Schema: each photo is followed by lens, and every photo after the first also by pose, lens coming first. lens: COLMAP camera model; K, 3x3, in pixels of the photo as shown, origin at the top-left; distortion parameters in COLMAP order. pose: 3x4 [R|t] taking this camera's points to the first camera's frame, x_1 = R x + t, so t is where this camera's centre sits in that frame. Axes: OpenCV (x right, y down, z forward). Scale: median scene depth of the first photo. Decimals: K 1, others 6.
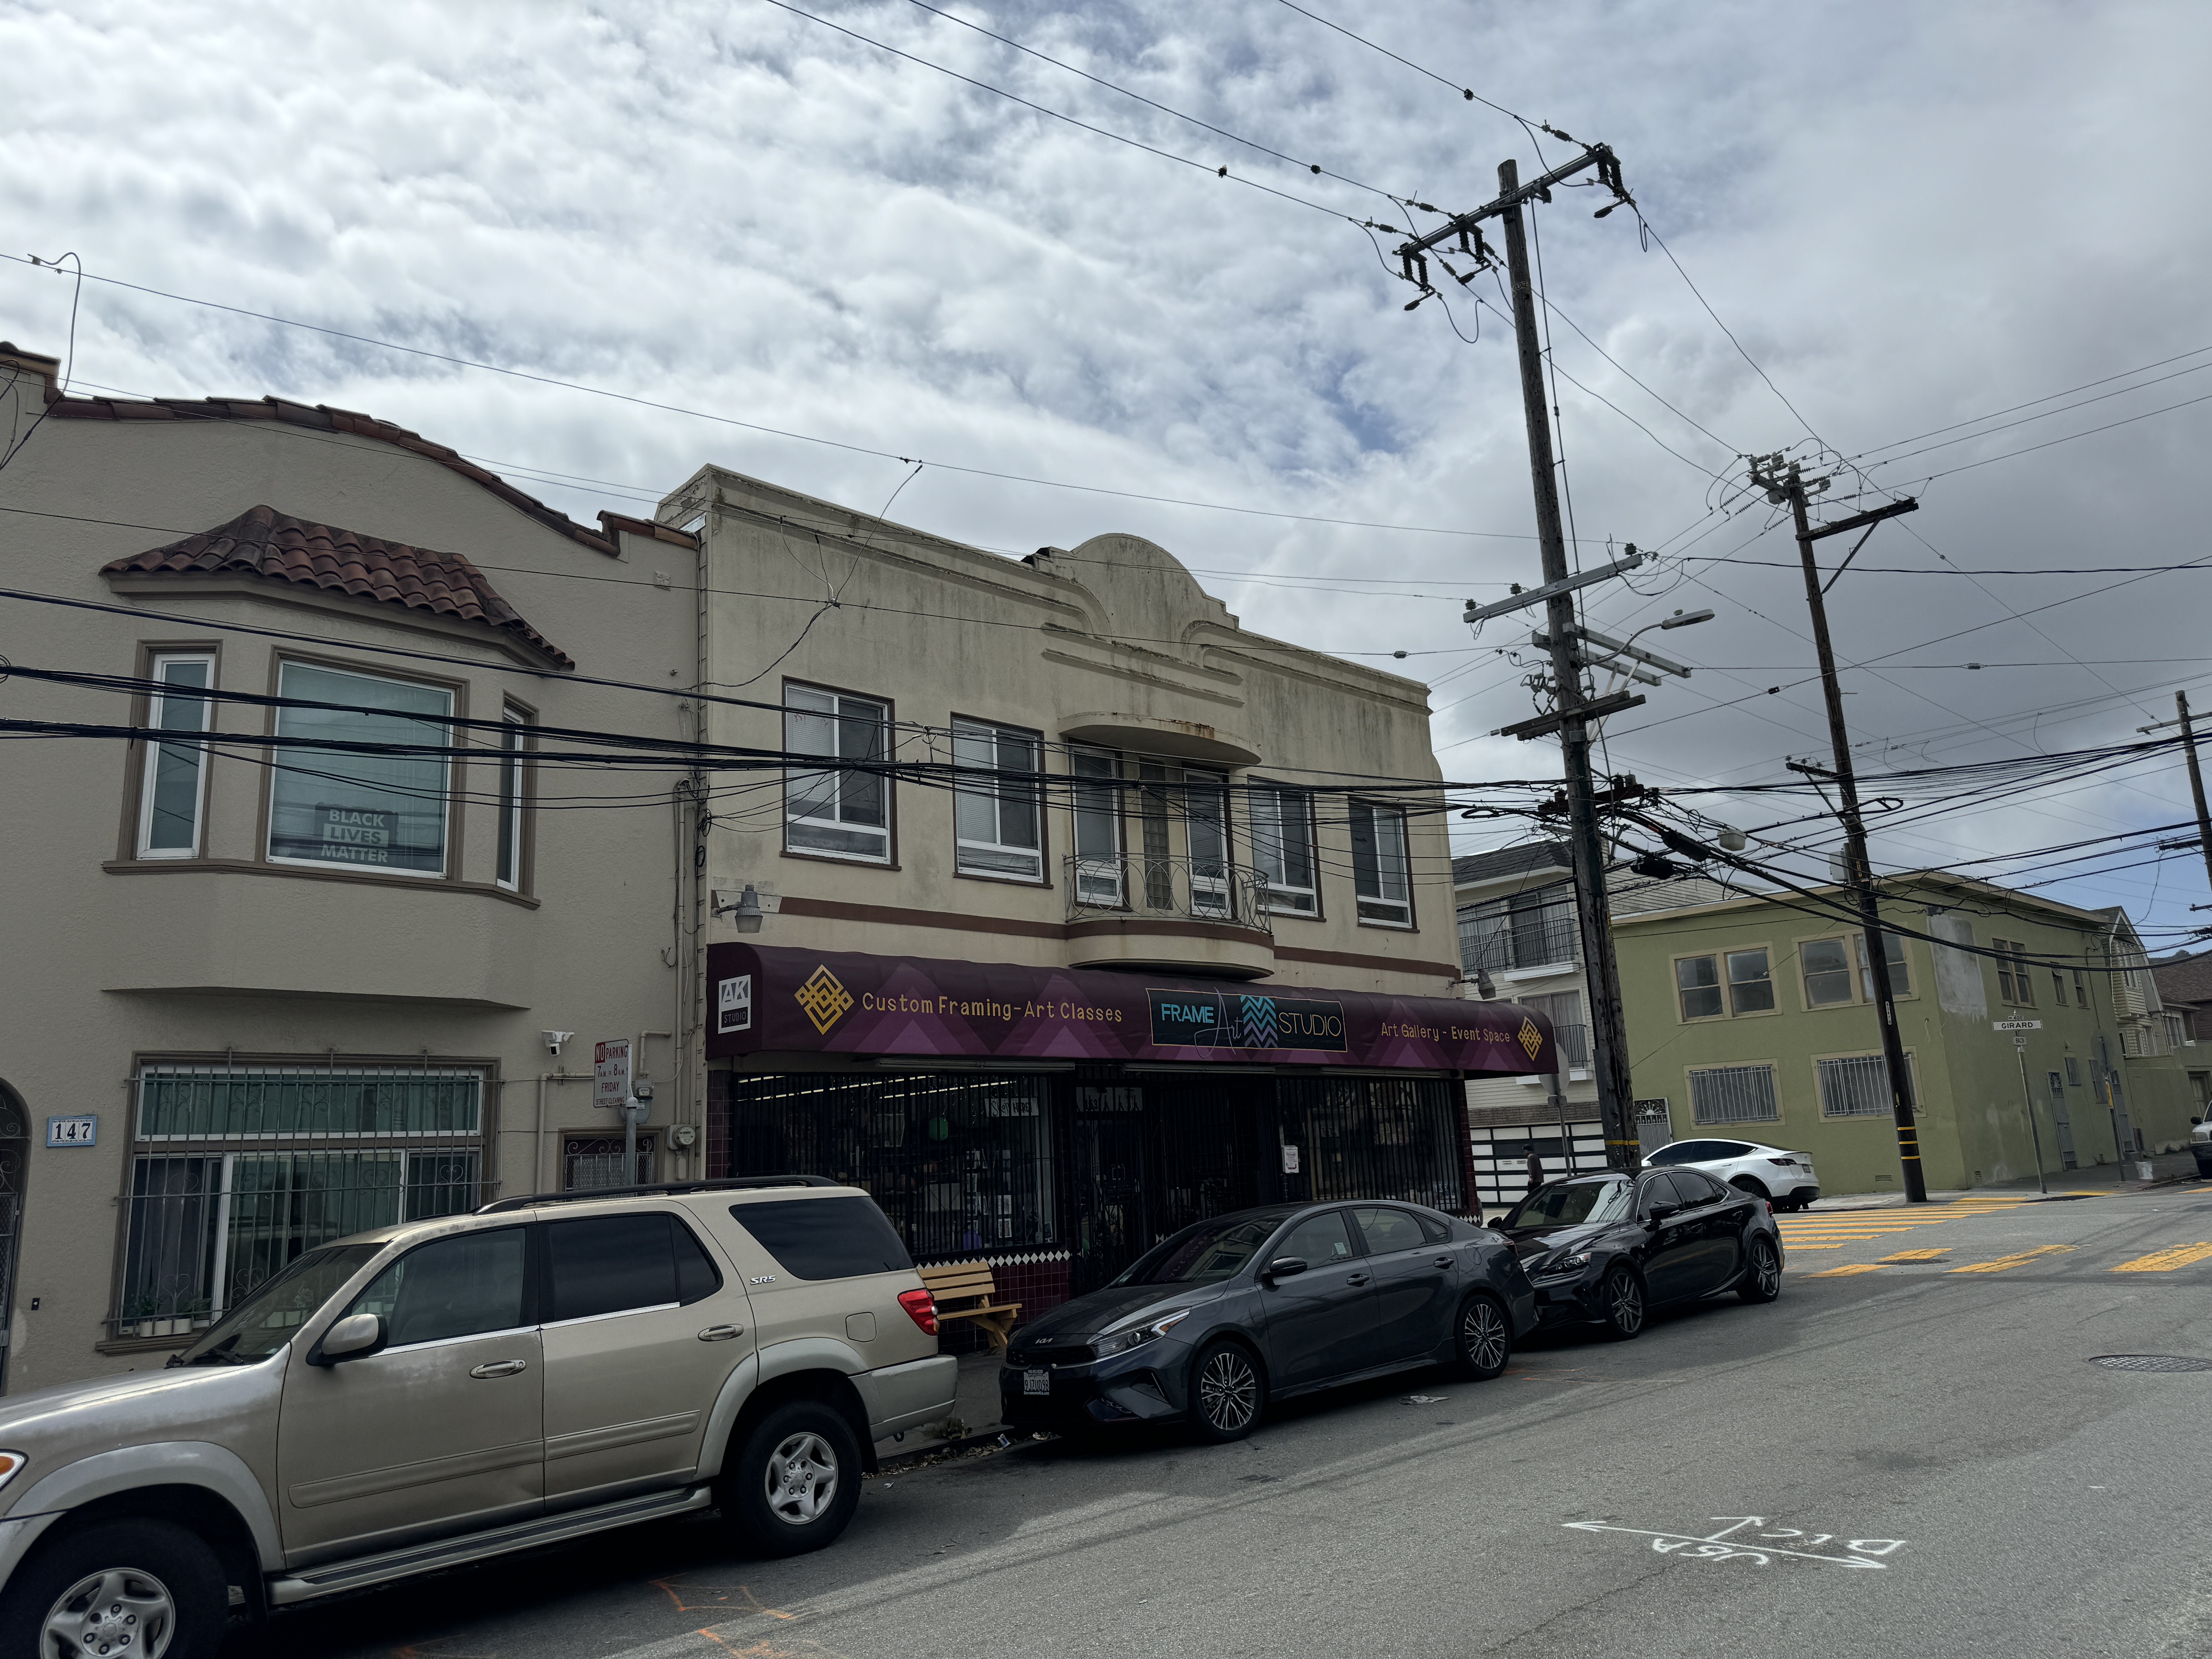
lens RADIAL K [[1546.7, 0, 1158.0], [0, 1546.7, 758.7], [0, 0, 1]] dist [0.078421, -0.096093]
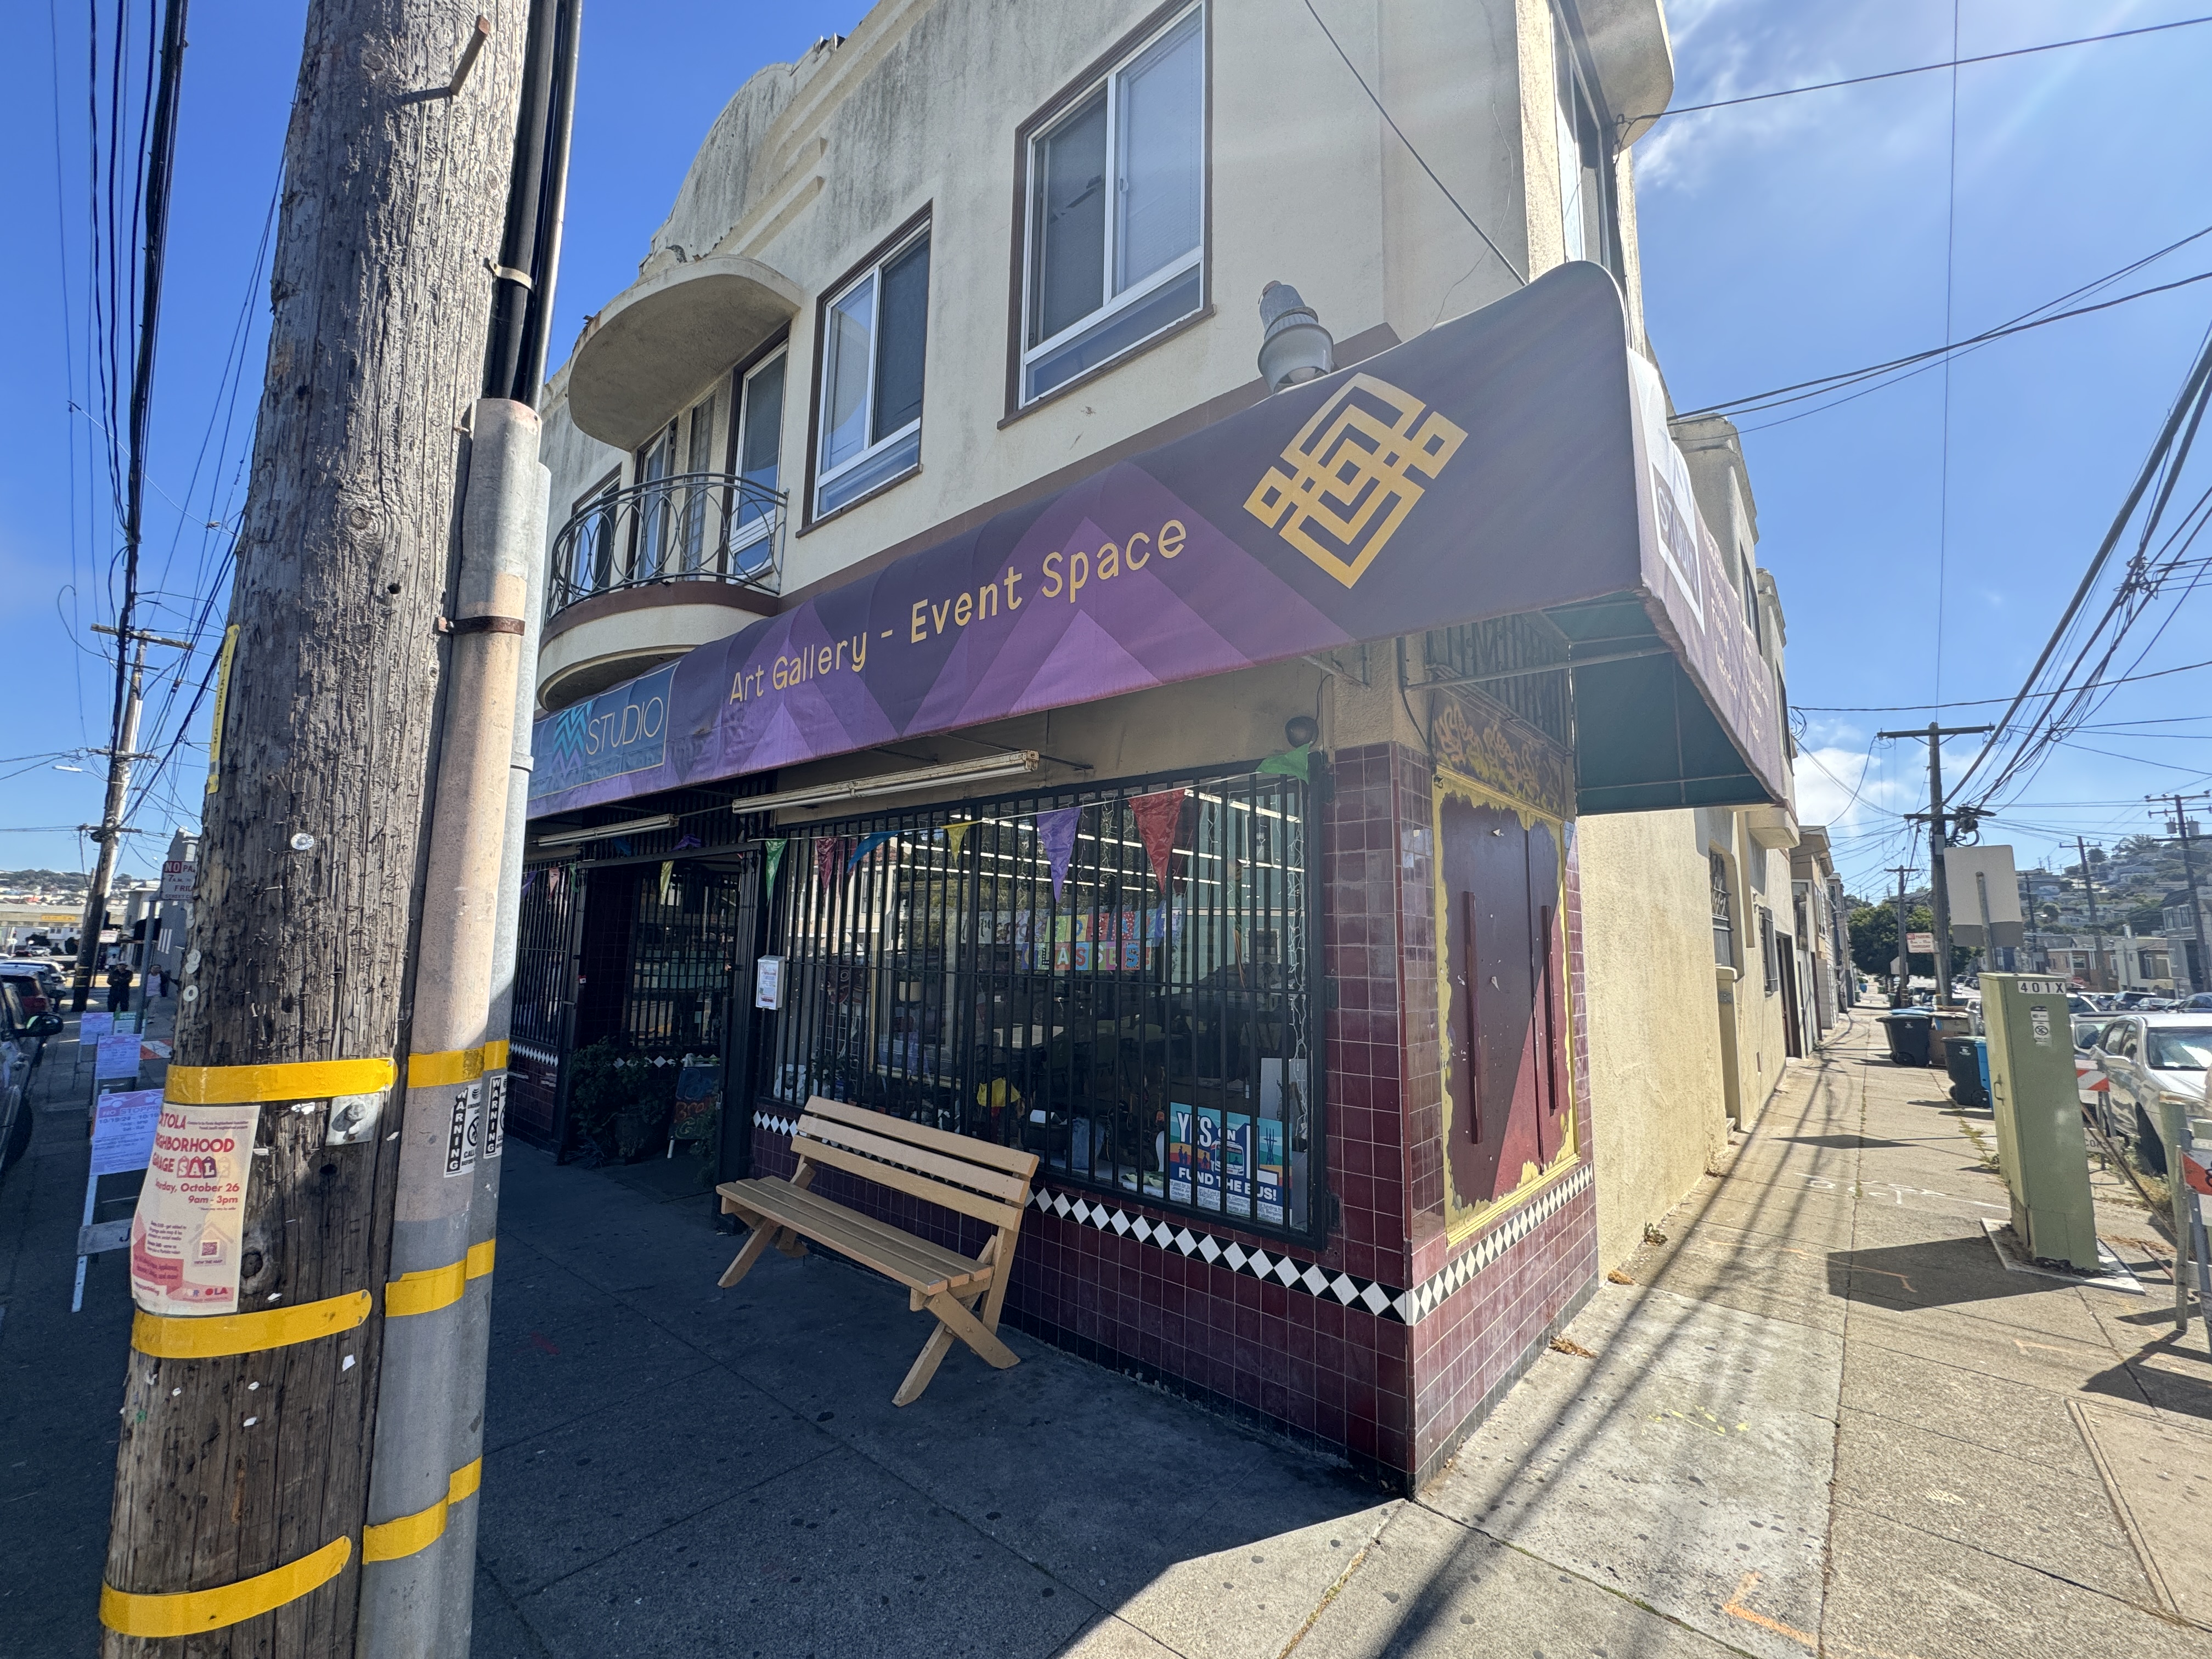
lens RADIAL K [[880.6, 0, 1106.4], [0, 880.6, 829.0], [0, 0, 1]] dist [-0.000382, -0.000461]
pose [[0.079691, -0.086624, -0.993049, 0.426770], [0.227949, 0.971403, -0.066443, 0.280100], [0.970406, -0.221069, 0.097158, 1.209344]]
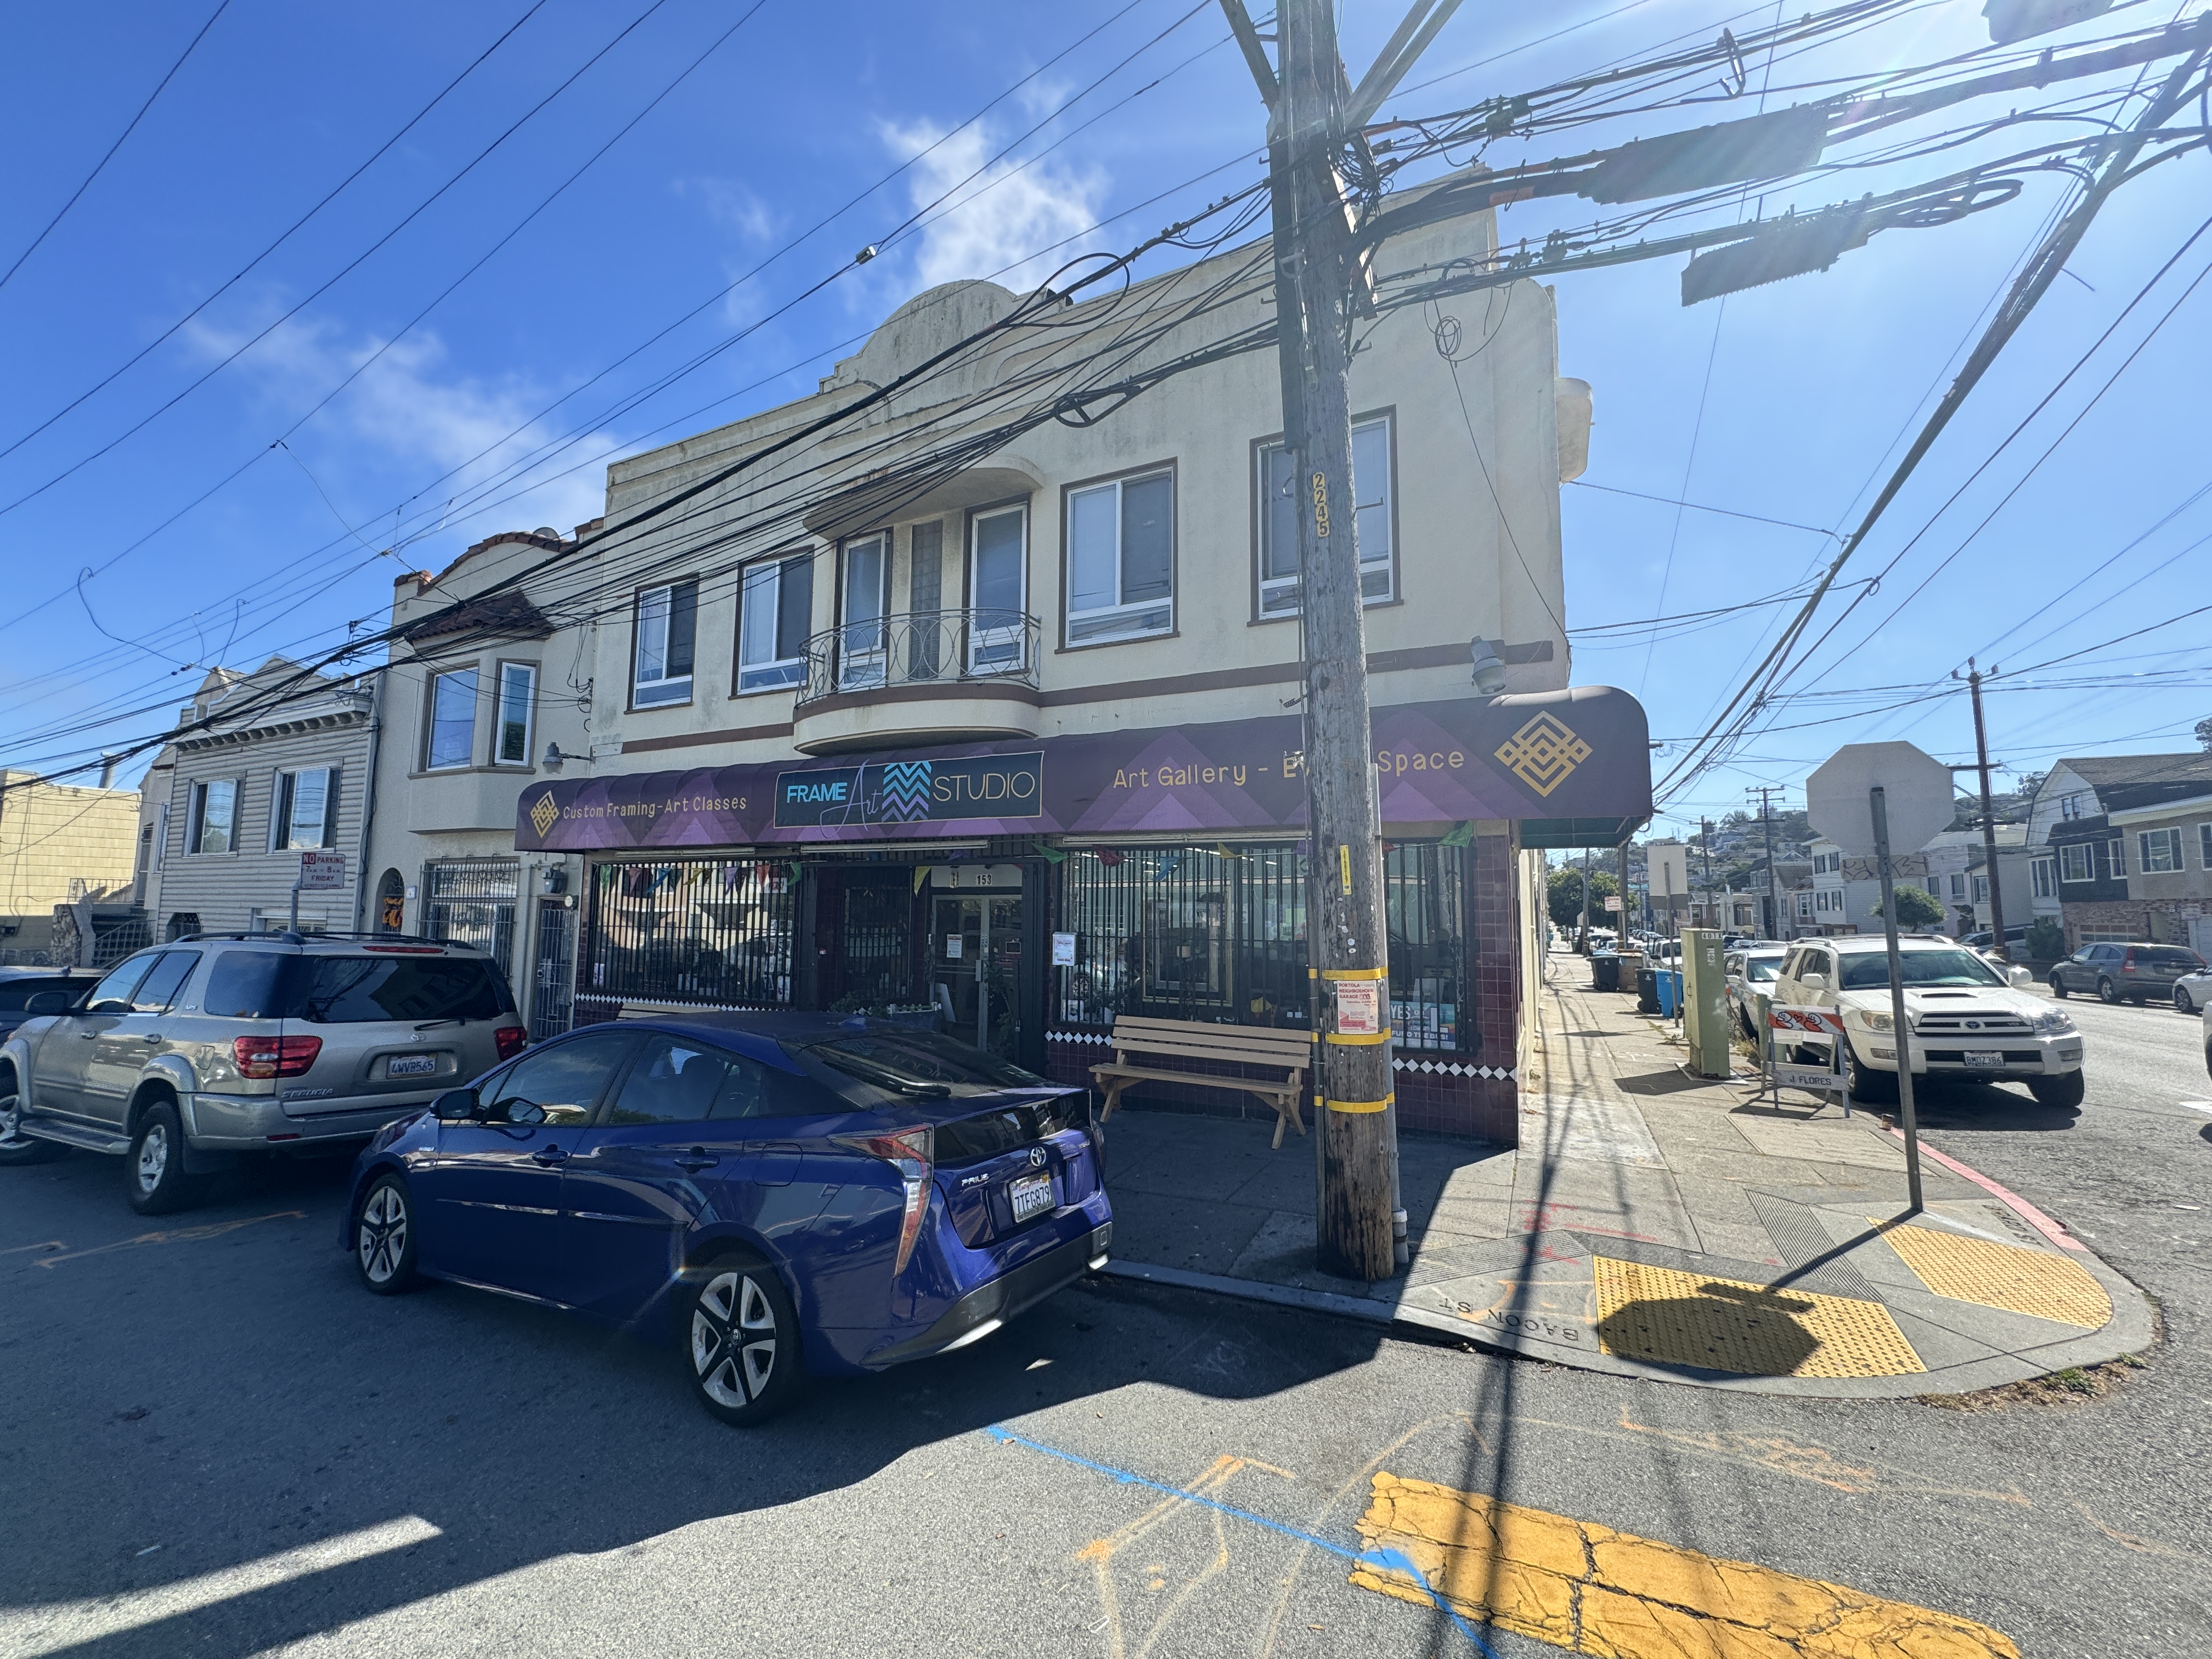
lens RADIAL K [[880.6, 0, 1107.2], [0, 880.6, 830.9], [0, 0, 1]] dist [-0.000382, -0.000461]
pose [[0.319531, -0.039883, -0.946736, 0.582704], [0.217645, 0.975491, 0.032363, 0.208131], [0.922242, -0.216393, 0.320380, 0.984739]]
